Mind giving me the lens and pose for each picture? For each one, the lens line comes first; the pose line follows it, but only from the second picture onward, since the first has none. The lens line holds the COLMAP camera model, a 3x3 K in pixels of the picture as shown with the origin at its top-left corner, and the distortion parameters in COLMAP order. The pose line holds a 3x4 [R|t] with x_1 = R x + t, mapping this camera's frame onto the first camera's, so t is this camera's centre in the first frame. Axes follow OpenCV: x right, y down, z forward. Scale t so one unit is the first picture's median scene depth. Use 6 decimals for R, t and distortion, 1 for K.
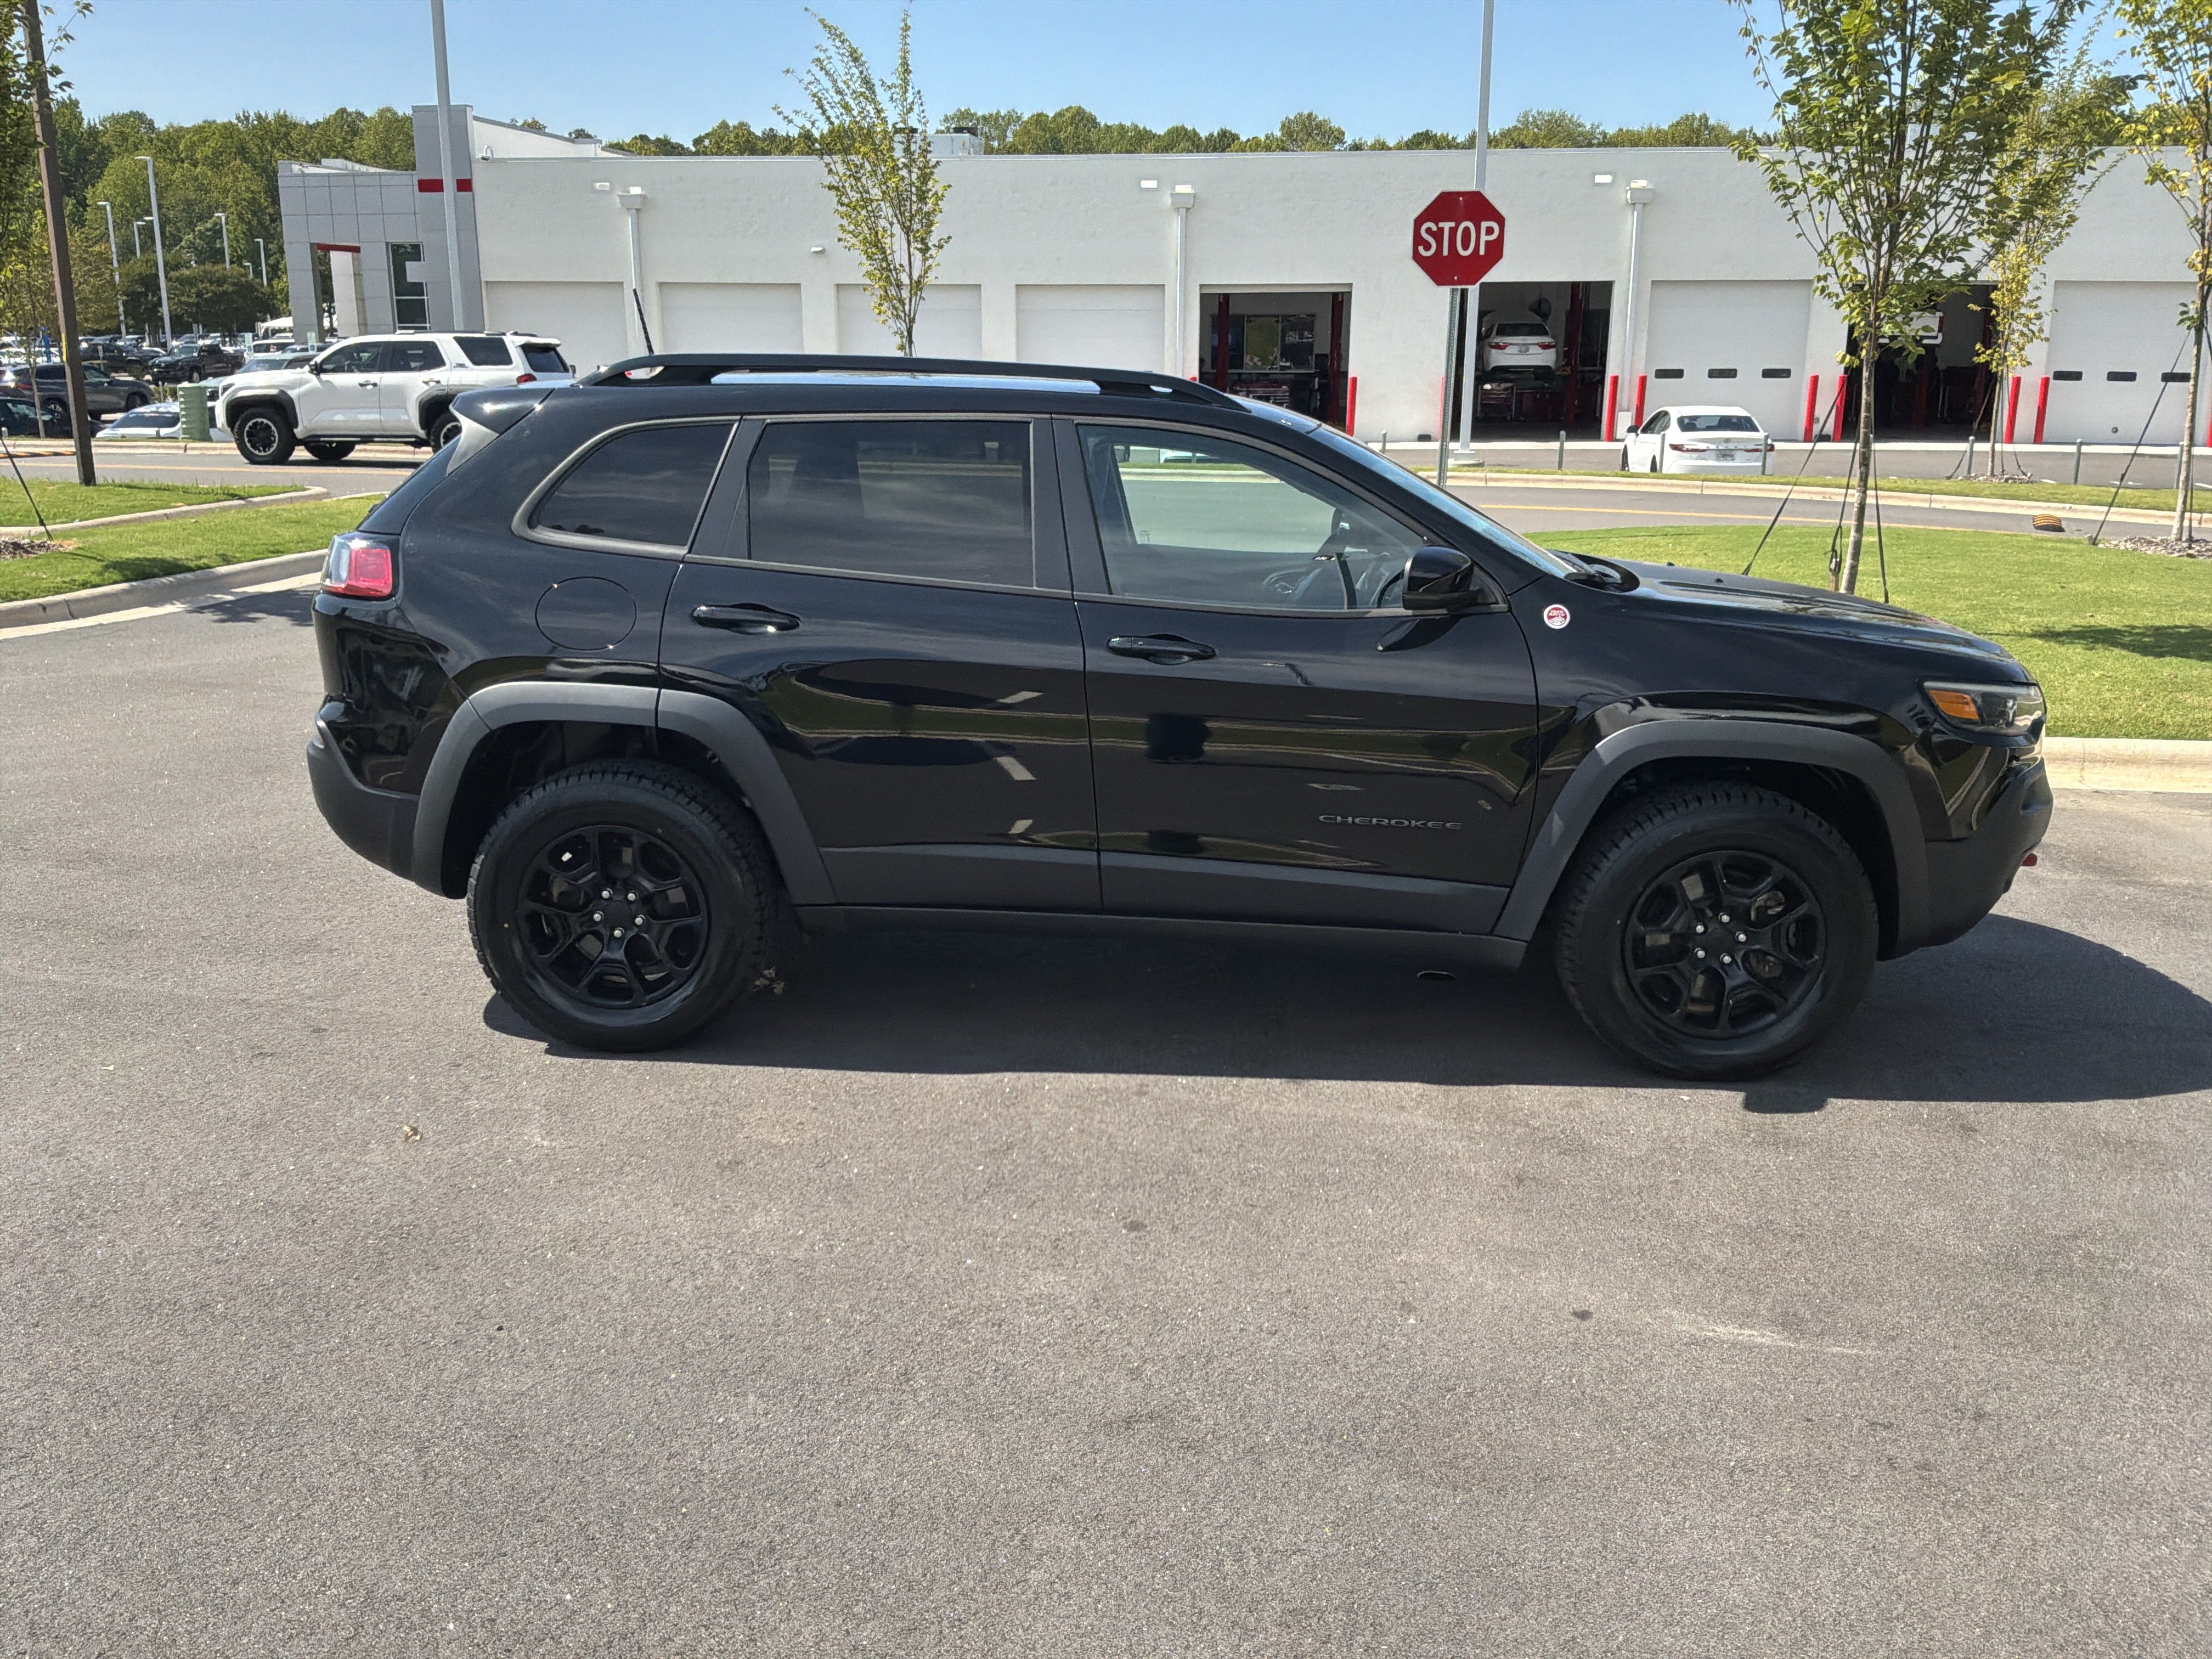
lens RADIAL K [[1959.1, 0, 1106.0], [0, 1959.1, 829.5], [0, 0, 1]] dist [0.051591, -0.076106]
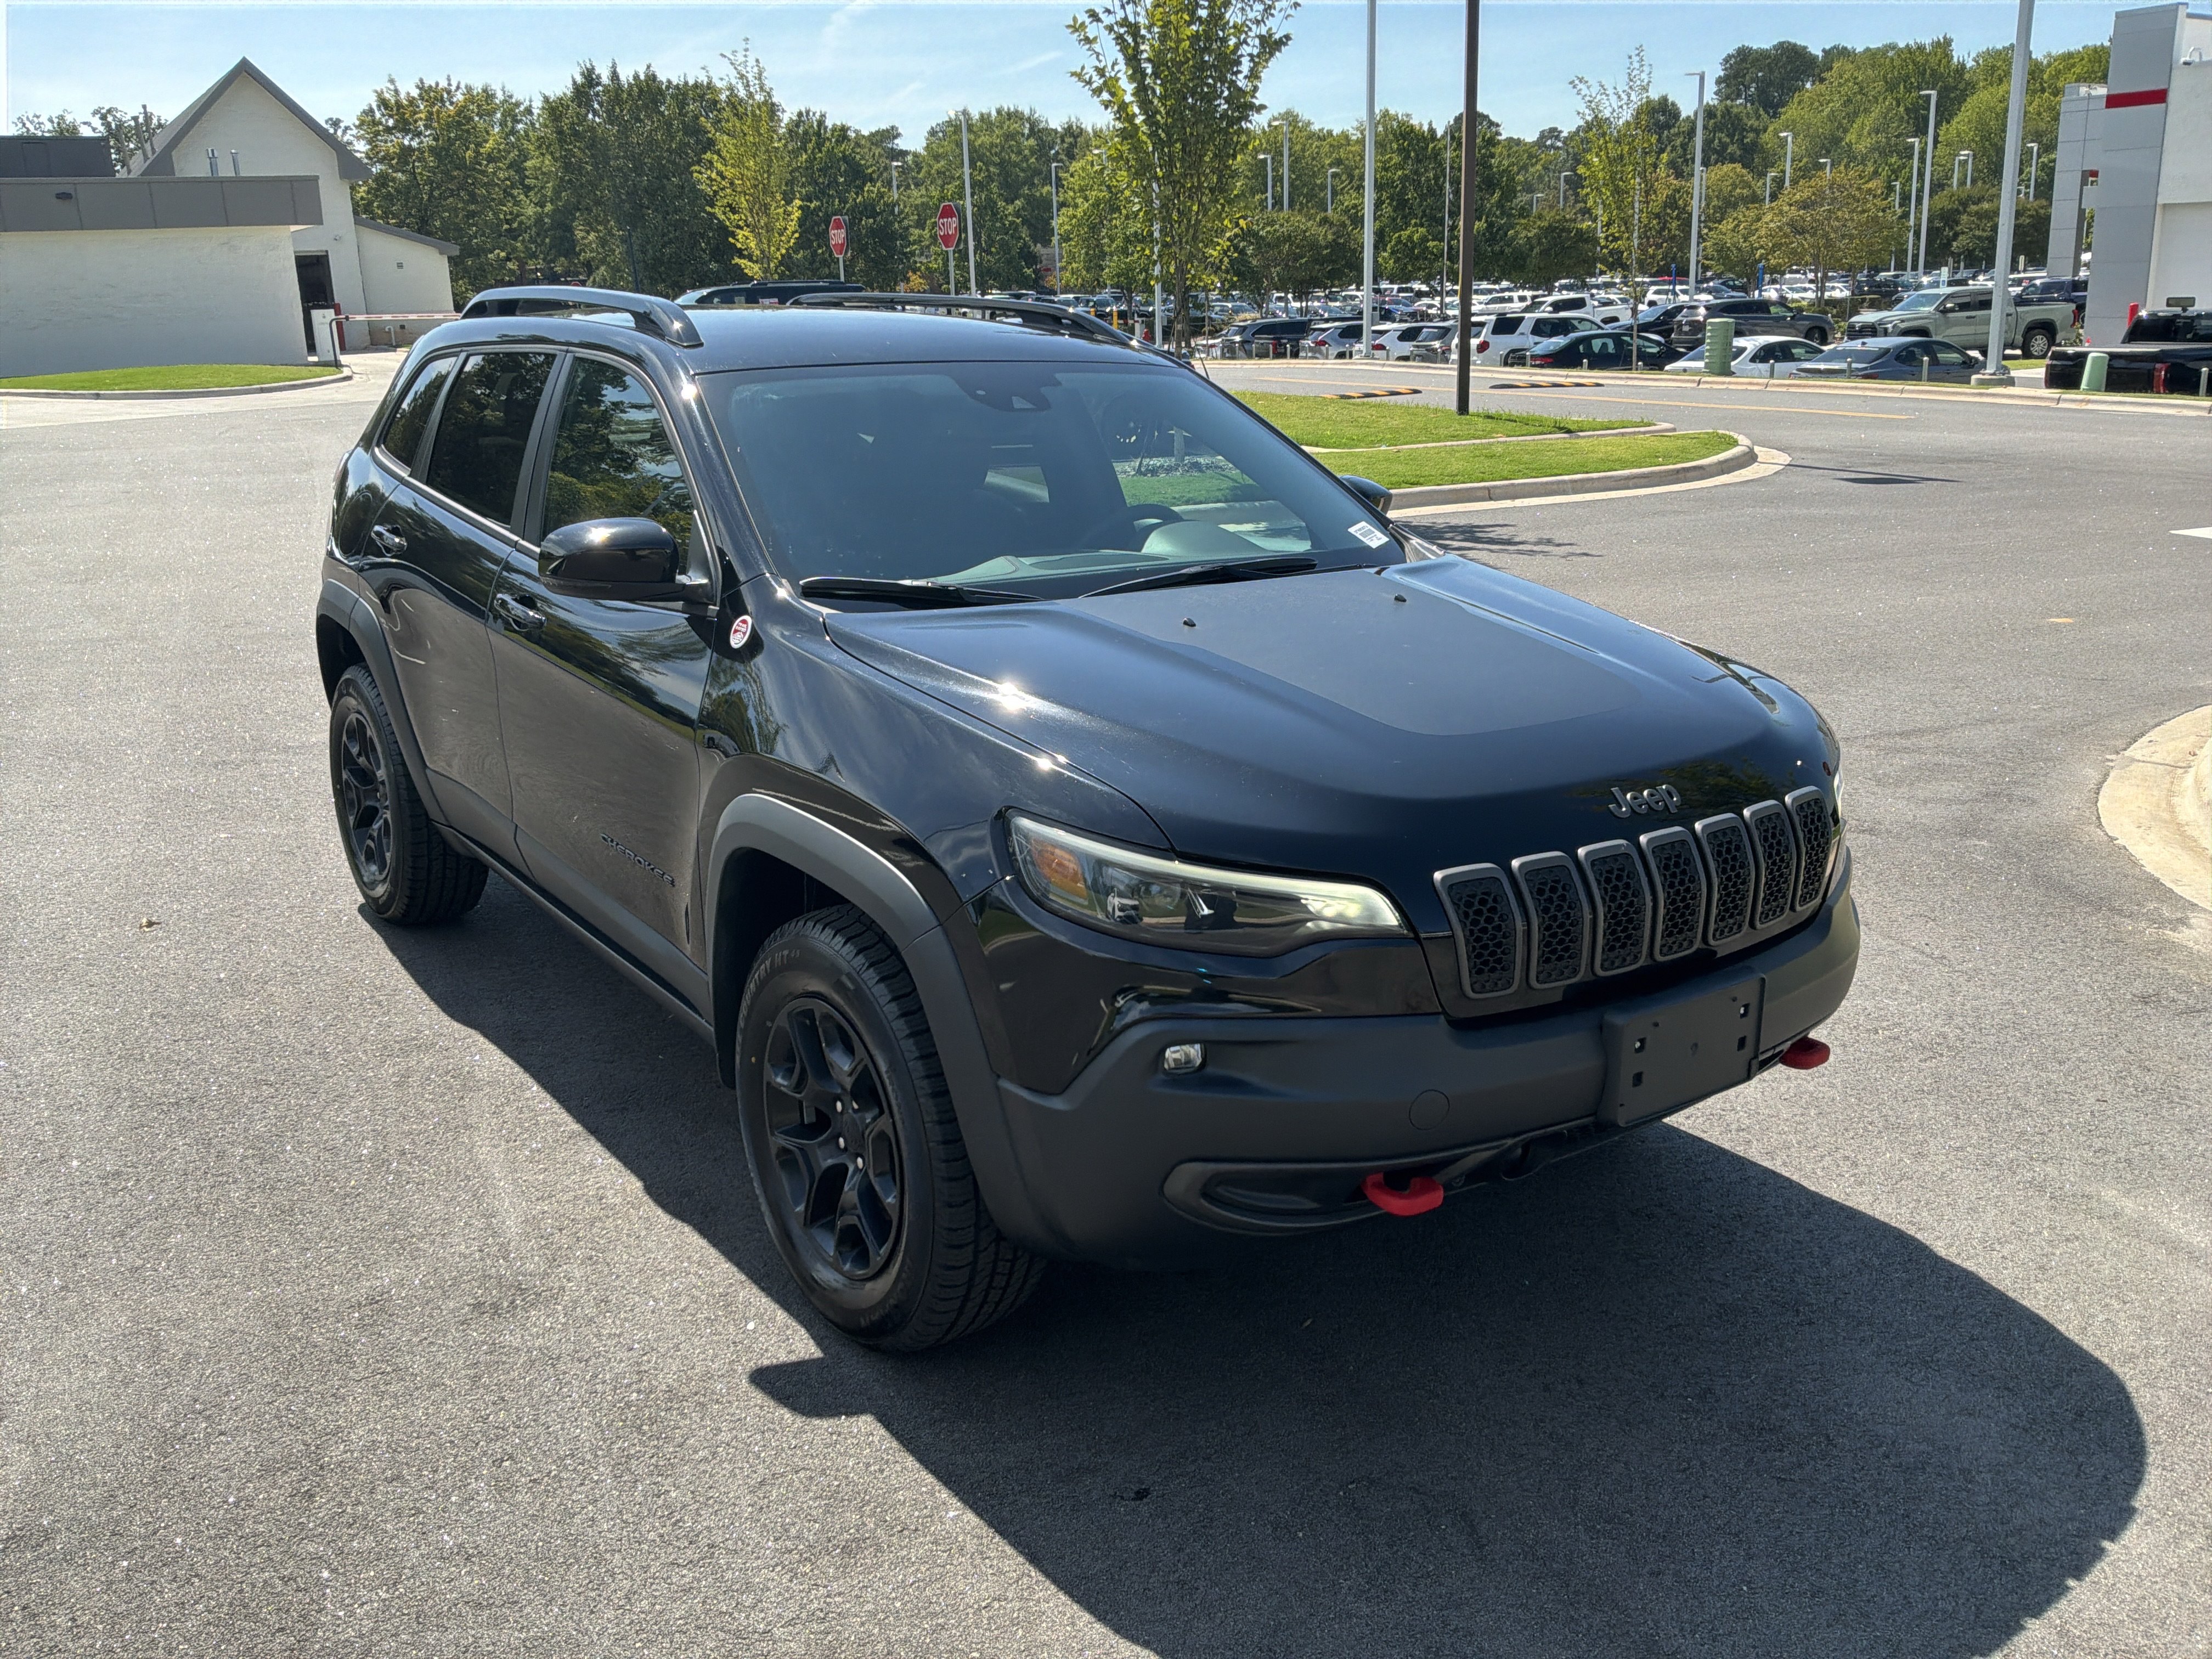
lens RADIAL K [[1959.1, 0, 1106.0], [0, 1959.1, 829.5], [0, 0, 1]] dist [0.051591, -0.076106]
pose [[0.600717, 0.203326, -0.773174, 0.268150], [-0.180180, 0.976668, 0.116850, -0.043842], [0.778893, 0.069117, 0.623336, 0.195543]]
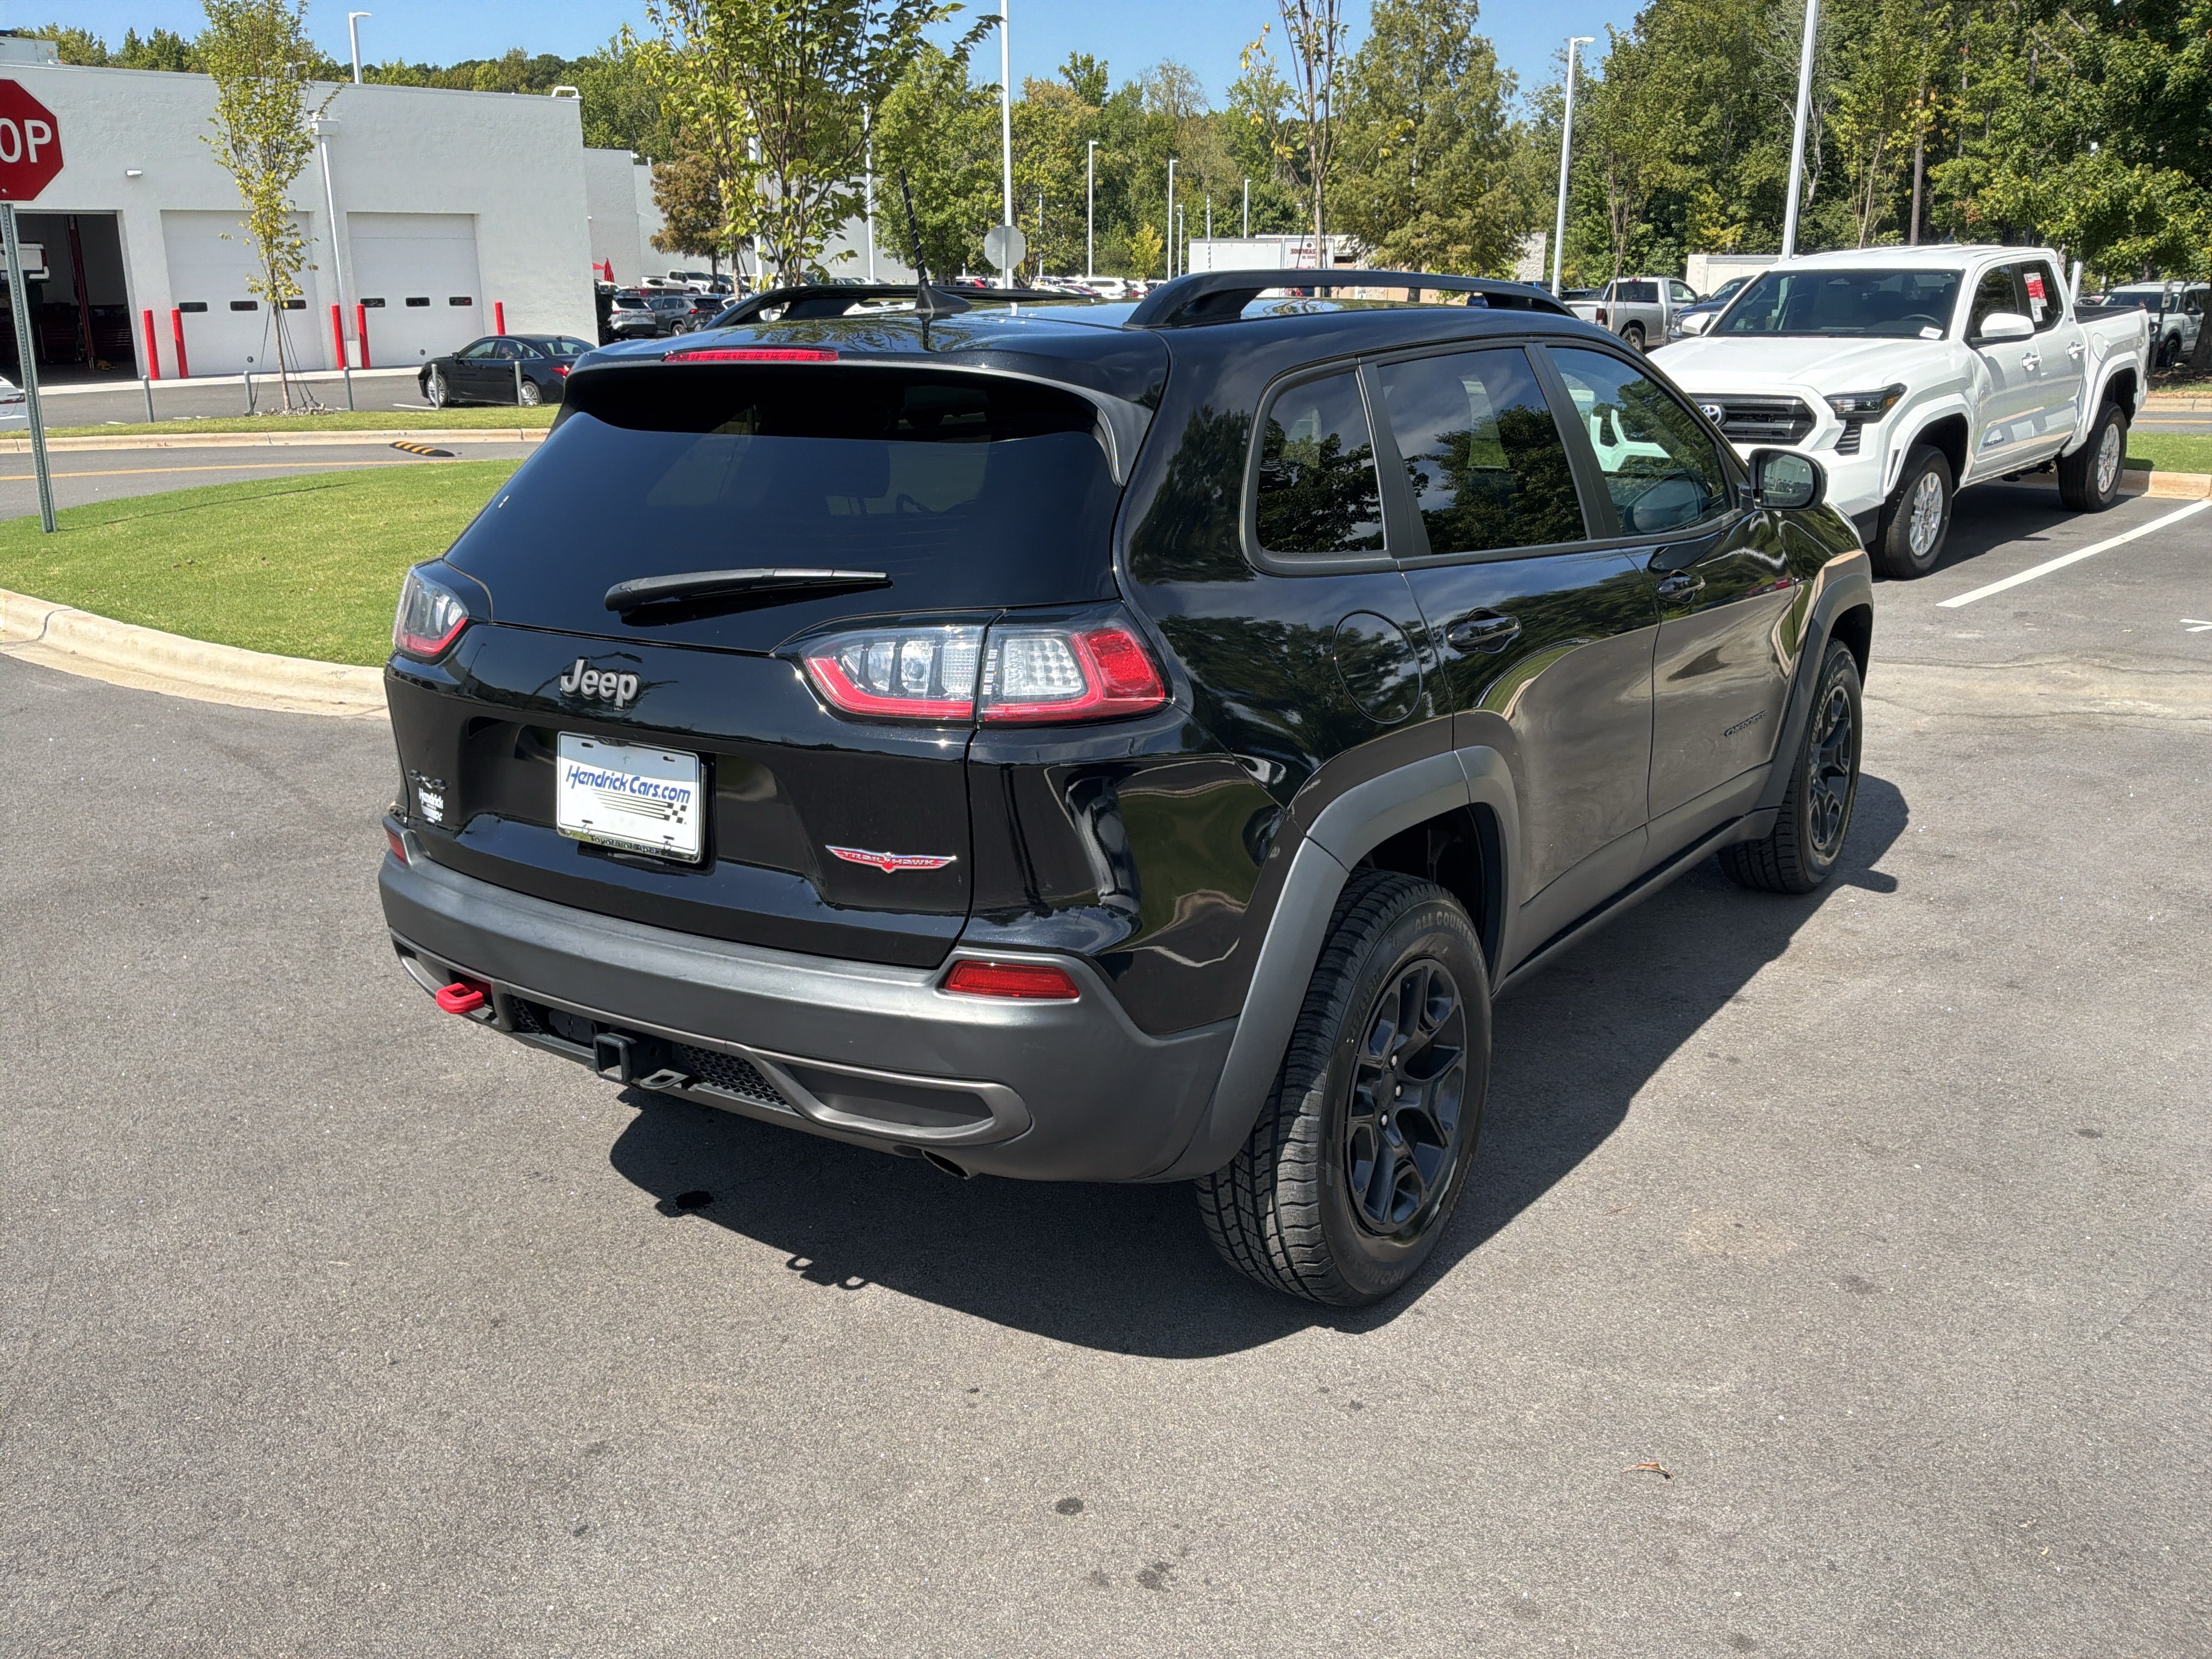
lens RADIAL K [[1935.8, 0, 1127.7], [0, 1935.8, 832.8], [0, 0, 1]] dist [0.028787, -0.058316]
pose [[0.516835, -0.252513, 0.817997, -0.259497], [0.221803, 0.962379, 0.156941, -0.053765], [-0.826852, 0.100321, 0.553399, 0.216820]]
